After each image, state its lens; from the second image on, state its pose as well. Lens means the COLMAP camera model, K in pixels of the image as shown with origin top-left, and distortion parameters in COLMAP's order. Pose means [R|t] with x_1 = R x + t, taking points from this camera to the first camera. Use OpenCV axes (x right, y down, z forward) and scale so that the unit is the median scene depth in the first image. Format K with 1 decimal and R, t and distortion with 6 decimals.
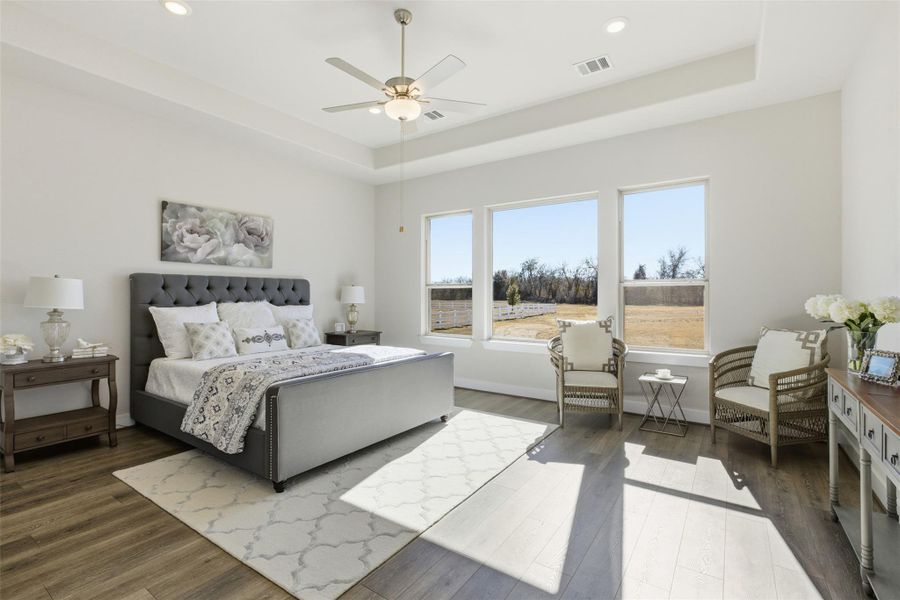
lens RADIAL K [[409.6, 0, 450.3], [0, 409.6, 296.5], [0, 0, 1]] dist [-0.007766, 0.003982]
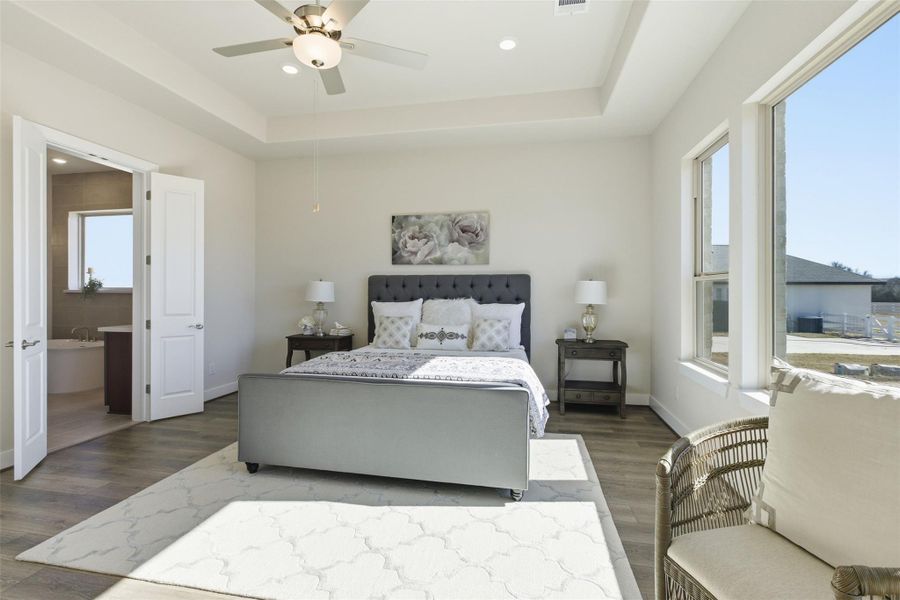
lens RADIAL K [[409.6, 0, 449.8], [0, 409.6, 294.3], [0, 0, 1]] dist [-0.007766, 0.003982]
pose [[0.395755, 0.003892, -0.918348, 0.463428], [-0.004395, 0.999988, 0.002344, -0.000967], [0.918346, 0.003109, 0.395767, 0.616908]]
